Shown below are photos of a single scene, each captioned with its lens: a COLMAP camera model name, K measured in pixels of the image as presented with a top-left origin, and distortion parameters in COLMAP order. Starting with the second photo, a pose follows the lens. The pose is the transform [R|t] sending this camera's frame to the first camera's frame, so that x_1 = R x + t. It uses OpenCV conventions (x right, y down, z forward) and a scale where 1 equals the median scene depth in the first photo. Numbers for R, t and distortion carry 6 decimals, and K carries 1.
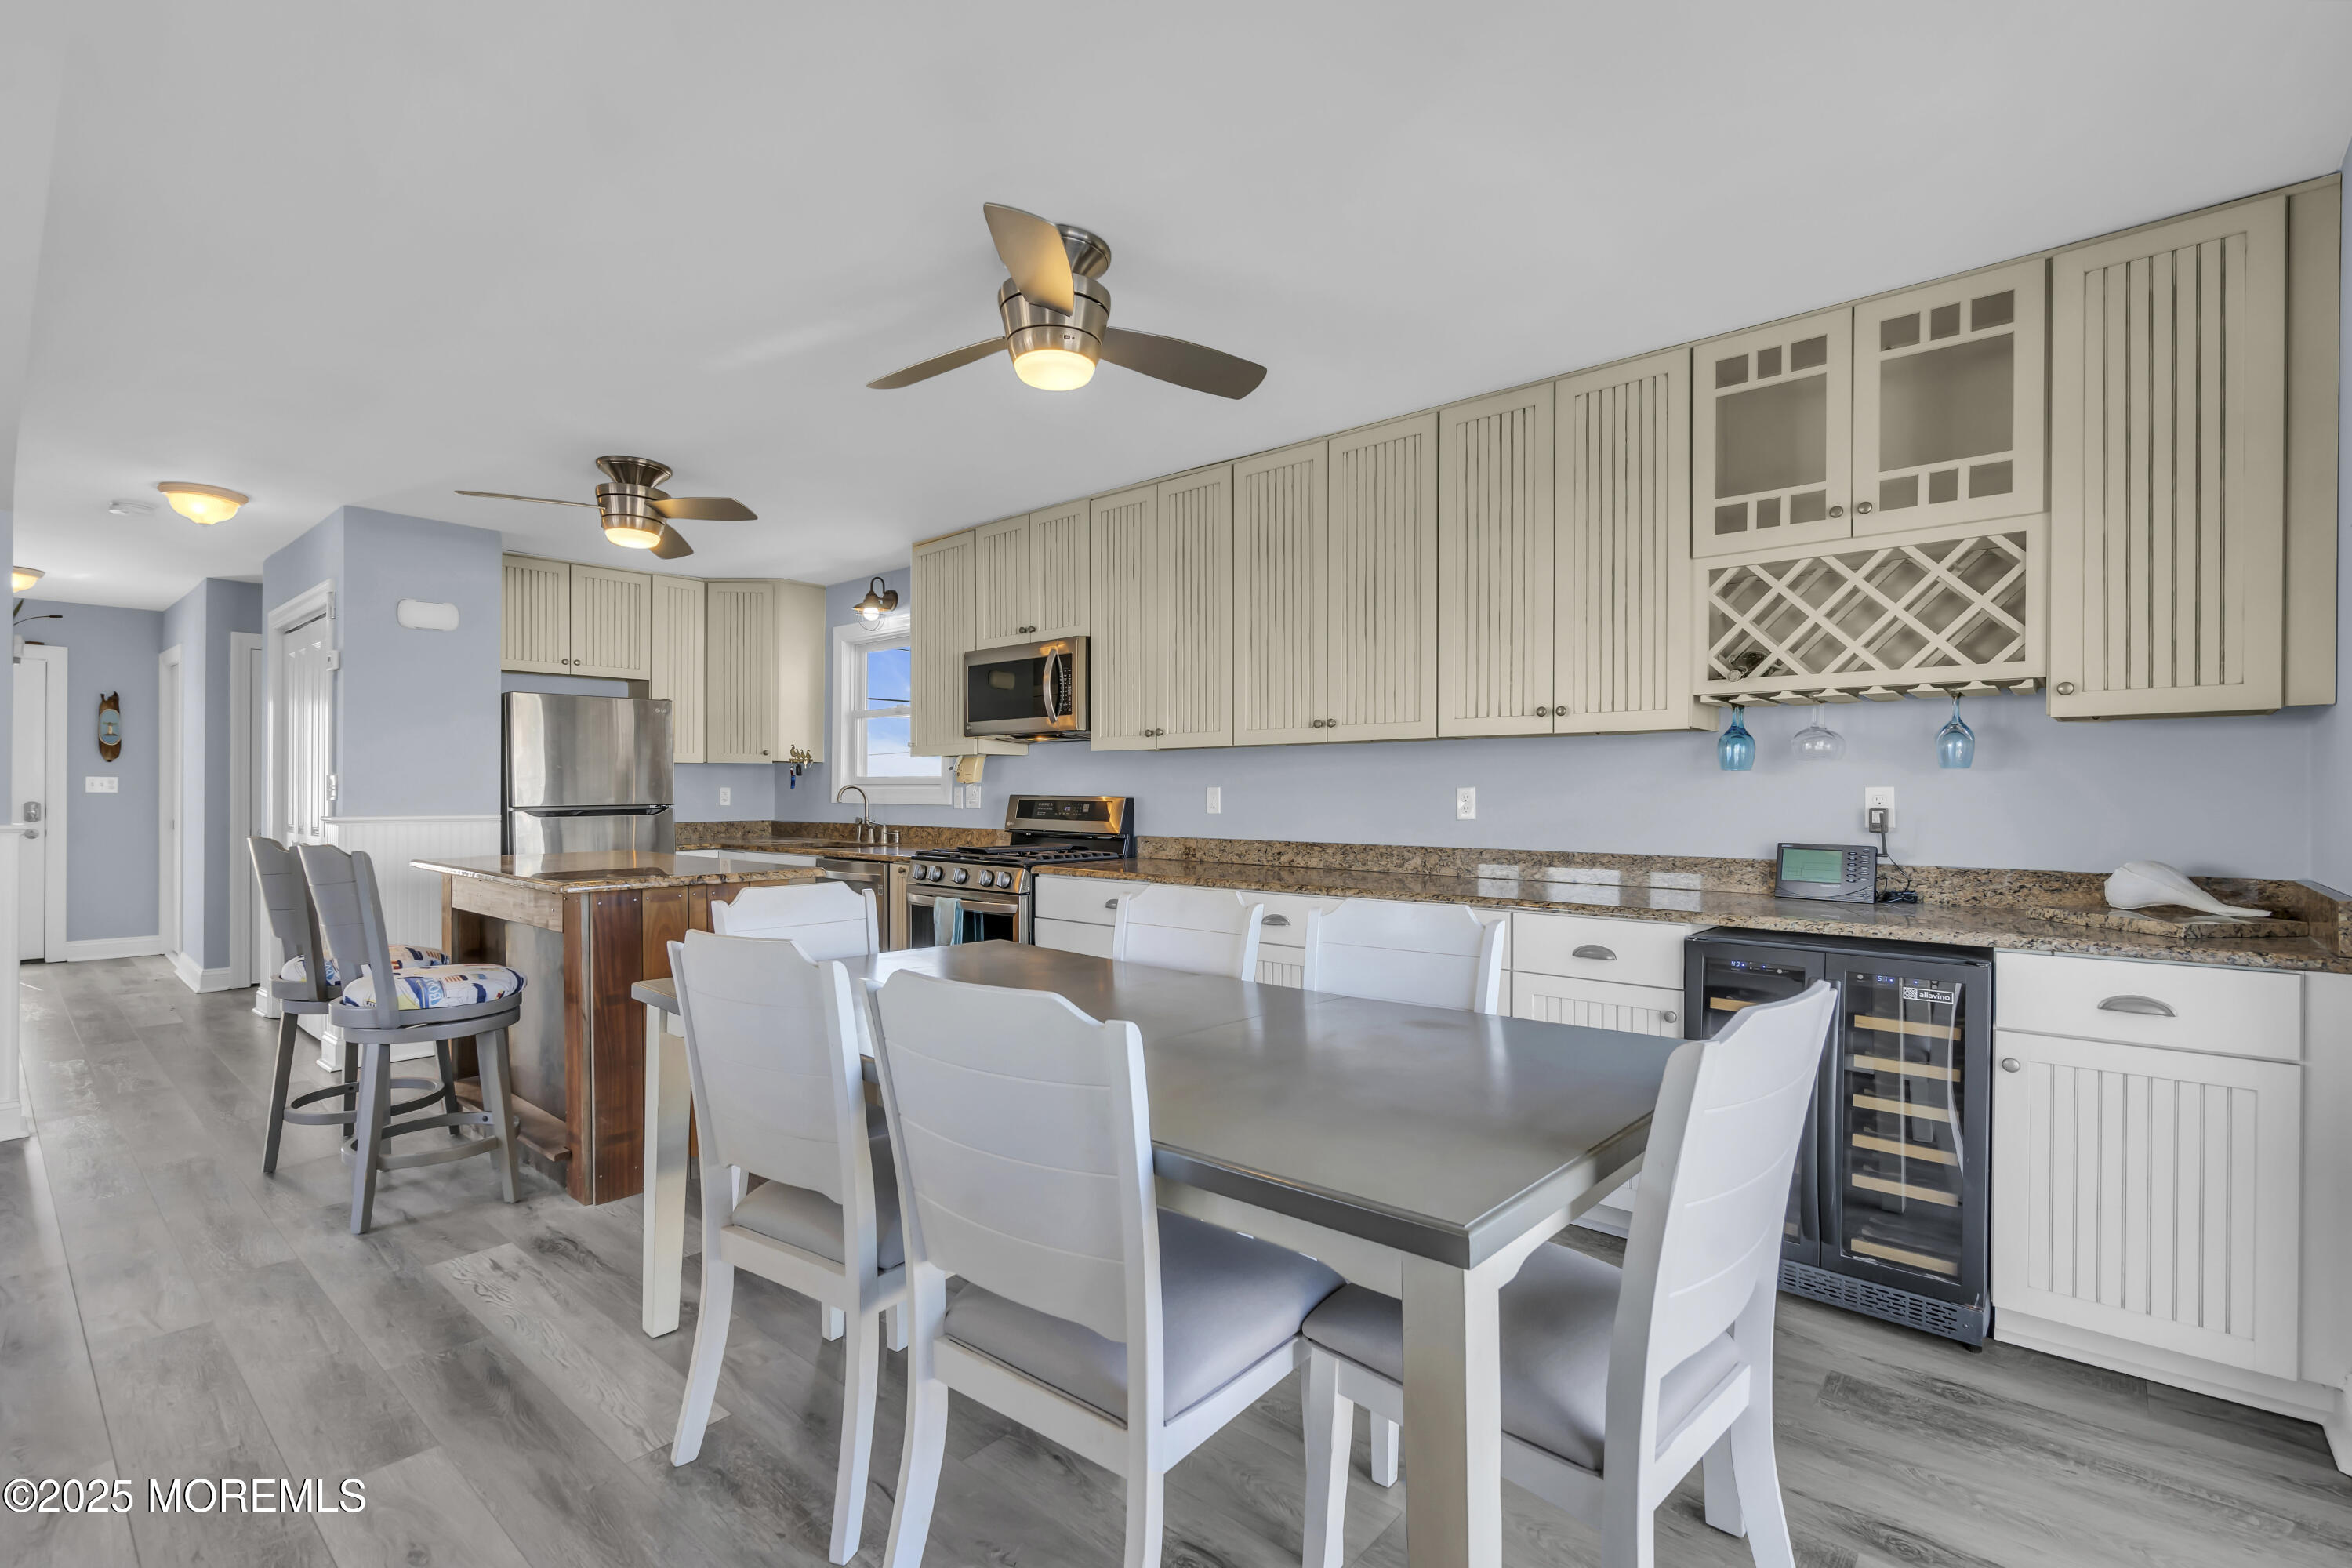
lens RADIAL K [[1059.9, 0, 1179.1], [0, 1059.9, 796.2], [0, 0, 1]] dist [-0.003852, 0.000649]
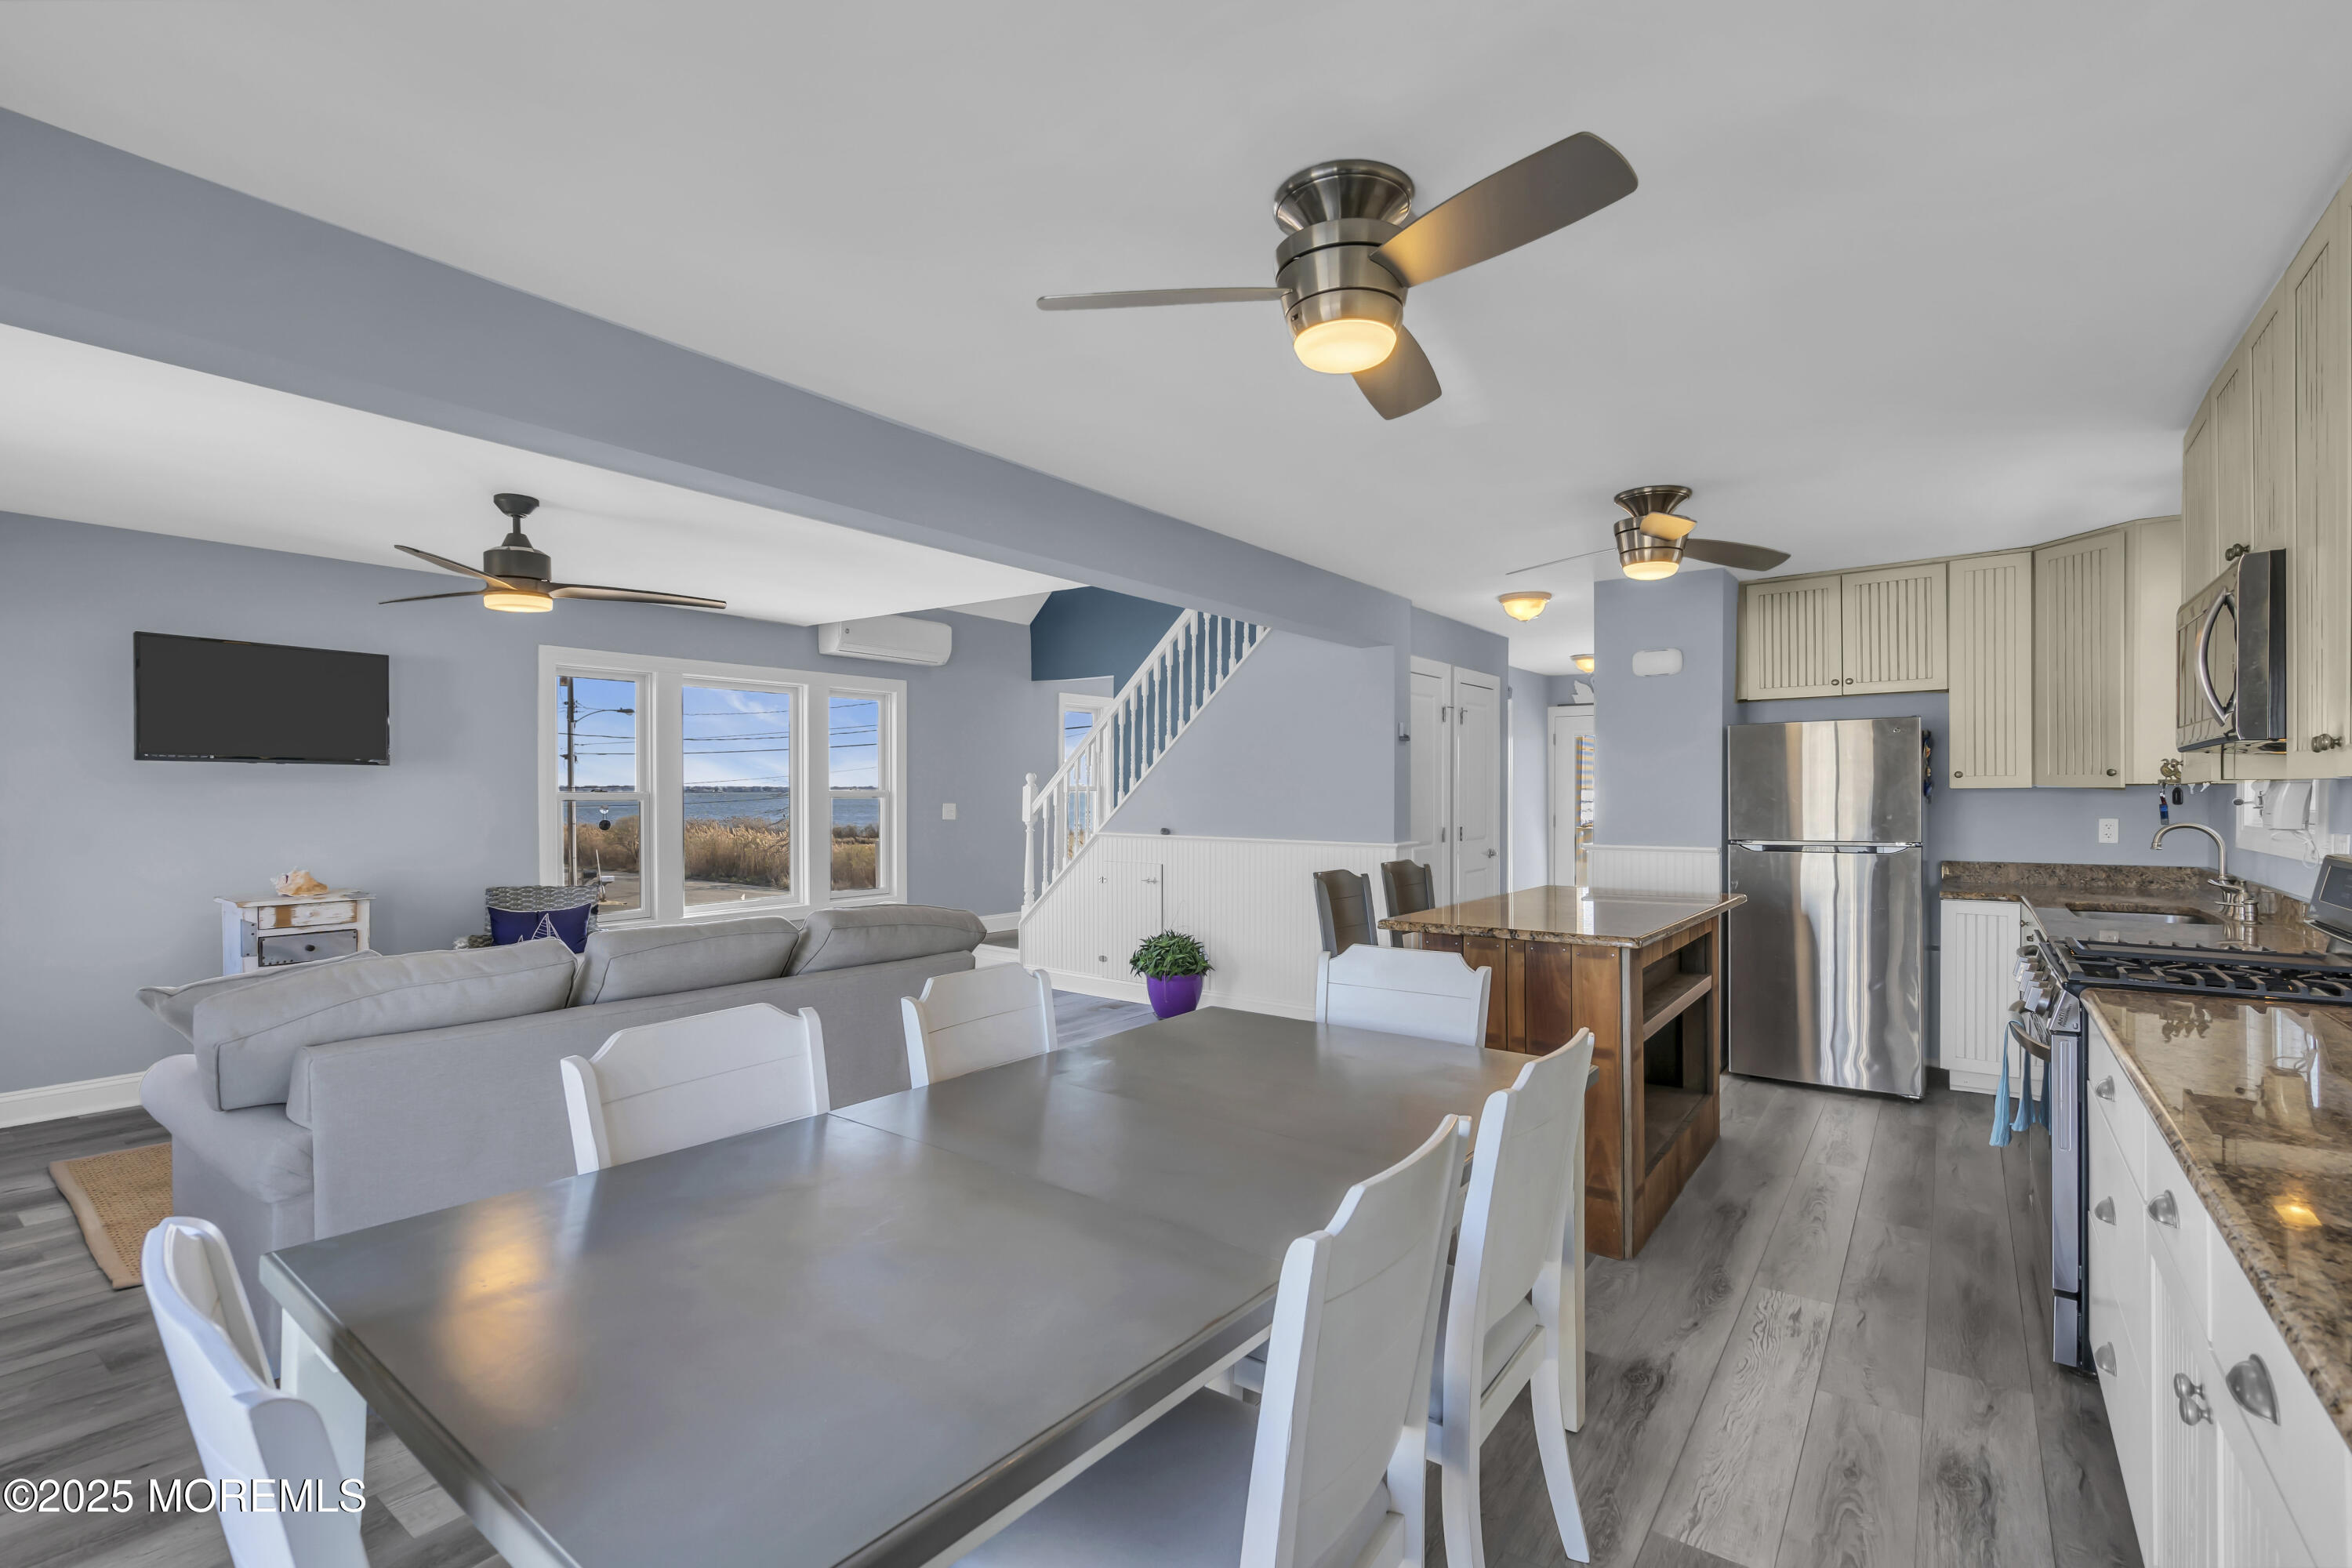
lens RADIAL K [[1057.7, 0, 1177.1], [0, 1057.7, 790.2], [0, 0, 1]] dist [0.002883, 0.000460]
pose [[0.081708, -0.006870, -0.996633, 0.371461], [0.000405, 0.999976, -0.006860, -0.034565], [0.996656, 0.000157, 0.081709, 0.450742]]
